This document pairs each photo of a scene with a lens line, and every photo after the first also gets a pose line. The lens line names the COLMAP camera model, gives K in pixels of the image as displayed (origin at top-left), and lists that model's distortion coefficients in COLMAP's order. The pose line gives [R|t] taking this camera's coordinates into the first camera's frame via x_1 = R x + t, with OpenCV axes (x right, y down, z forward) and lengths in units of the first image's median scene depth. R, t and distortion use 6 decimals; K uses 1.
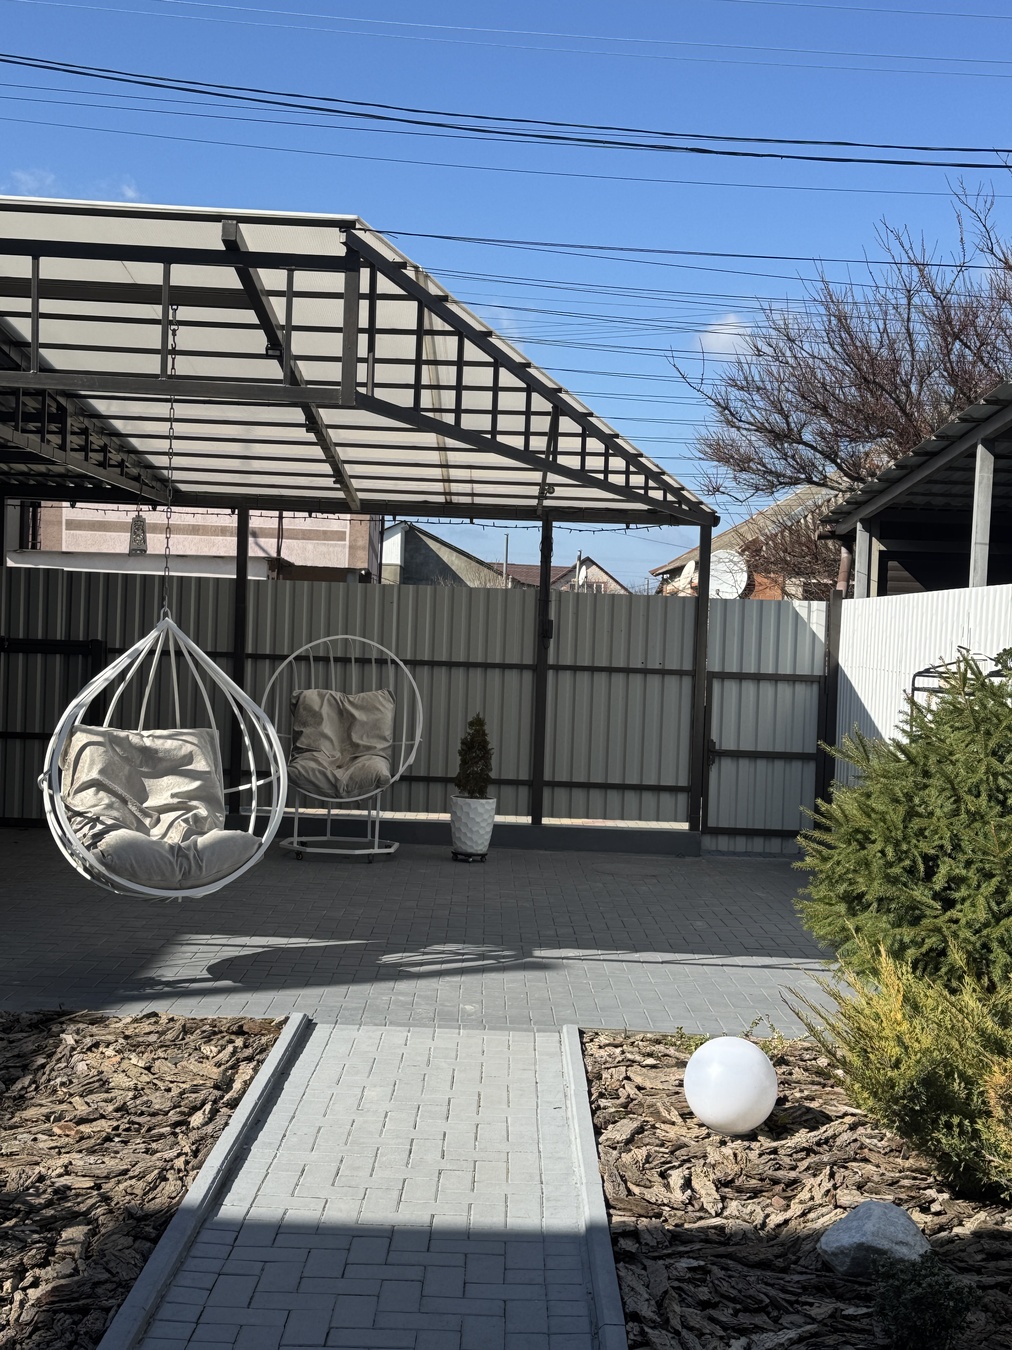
lens RADIAL K [[1717.2, 0, 506.0], [0, 1717.2, 675.0], [0, 0, 1]] dist [0.188755, -0.397520]
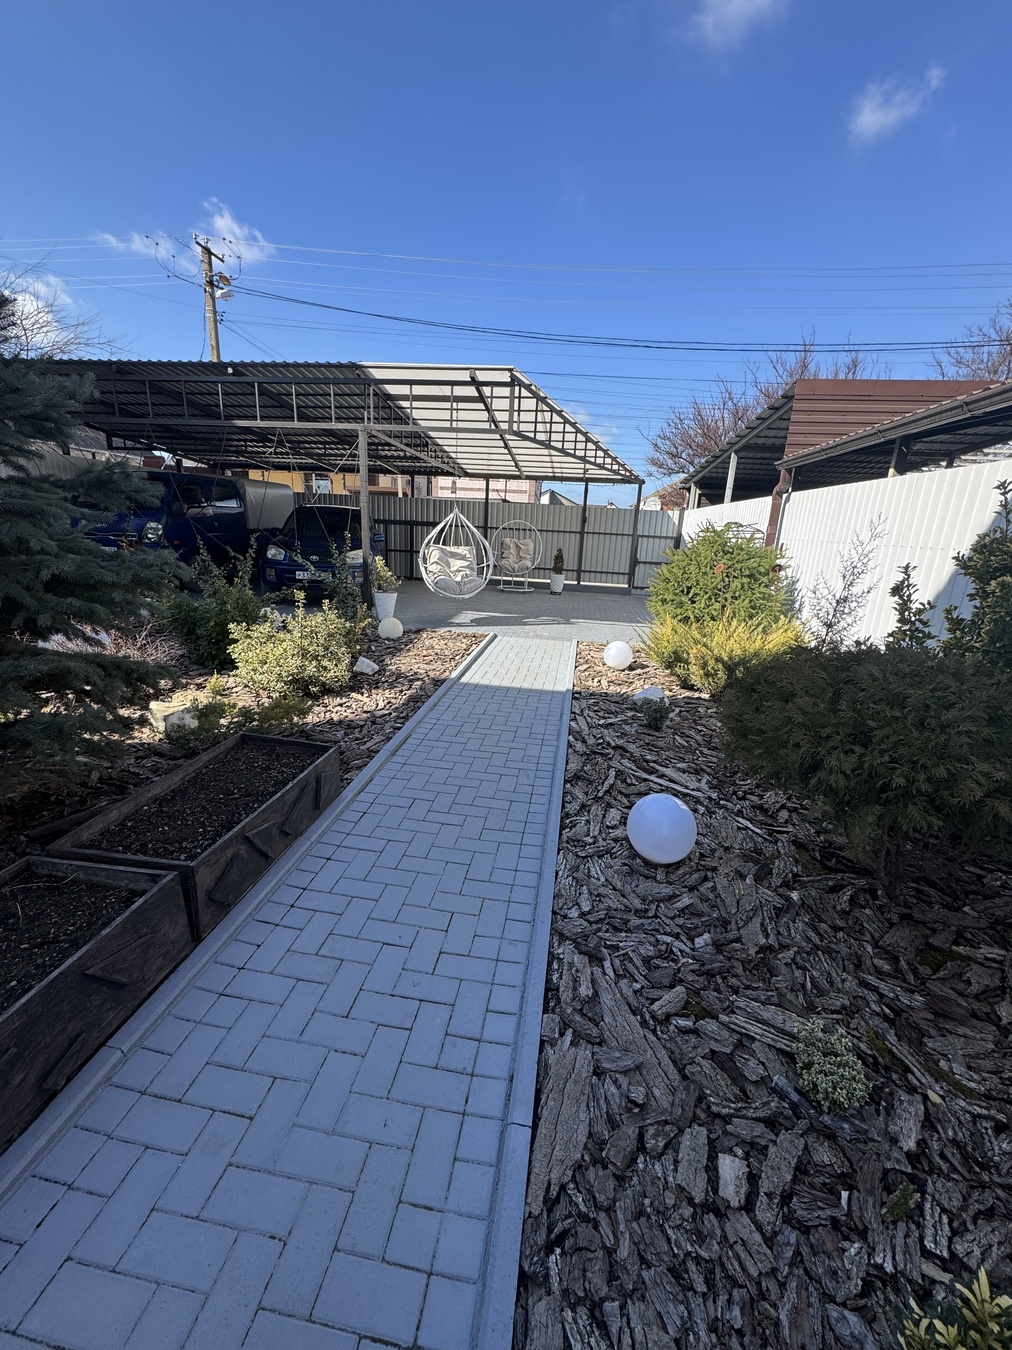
lens RADIAL K [[536.9, 0, 506.7], [0, 536.9, 673.9], [0, 0, 1]] dist [-0.003294, 0.000868]
pose [[0.990231, 0.046859, -0.131324, 0.029582], [-0.014299, 0.971000, 0.238650, 0.016953], [0.138699, -0.234441, 0.962185, -0.003405]]
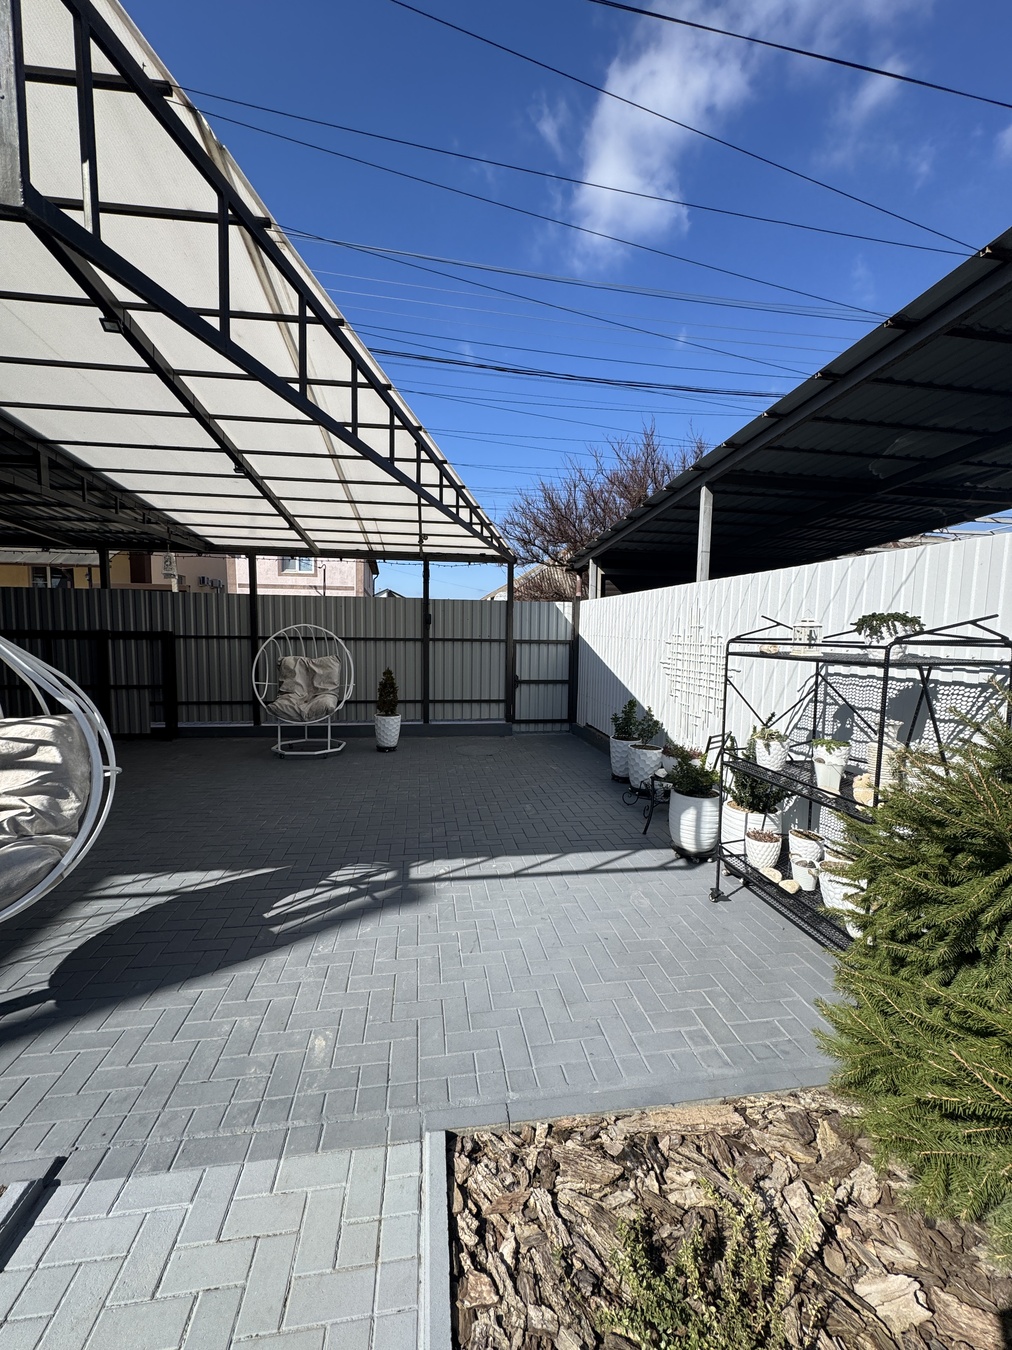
lens RADIAL K [[536.9, 0, 506.7], [0, 536.9, 673.9], [0, 0, 1]] dist [-0.003294, 0.000868]
pose [[0.988713, -0.035312, 0.145603, 0.026094], [0.025891, 0.997477, 0.066099, -0.004593], [-0.147569, -0.061583, 0.987133, 0.499385]]
